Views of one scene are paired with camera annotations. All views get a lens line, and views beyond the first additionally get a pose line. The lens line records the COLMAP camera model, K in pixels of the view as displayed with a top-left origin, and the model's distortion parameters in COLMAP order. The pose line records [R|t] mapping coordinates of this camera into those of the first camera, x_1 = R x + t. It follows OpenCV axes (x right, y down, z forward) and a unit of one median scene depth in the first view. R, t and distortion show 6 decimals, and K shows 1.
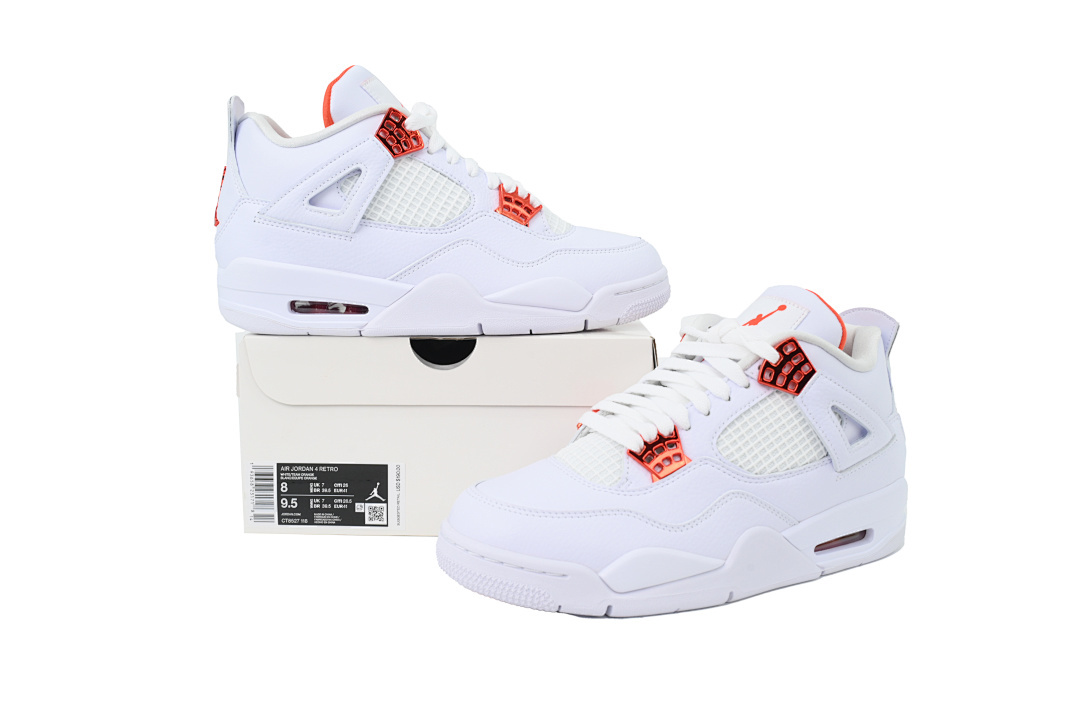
lens RADIAL K [[918.2, 0, 543.0], [0, 918.2, 356.9], [0, 0, 1]] dist [-0.004983, 0.005536]
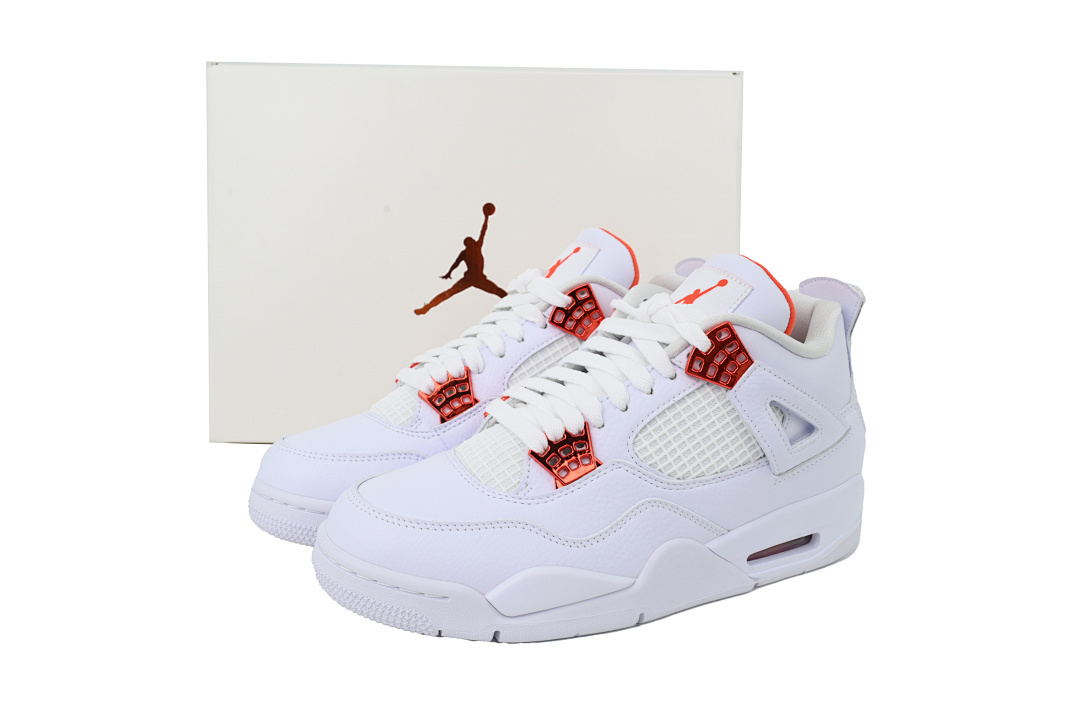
lens RADIAL K [[918.2, 0, 543.6], [0, 918.2, 357.7], [0, 0, 1]] dist [-0.004983, 0.005536]
pose [[0.999495, 0.016598, -0.027097, 0.123804], [-0.013973, 0.995440, 0.094365, -0.066771], [0.028539, -0.093939, 0.995169, 0.135101]]
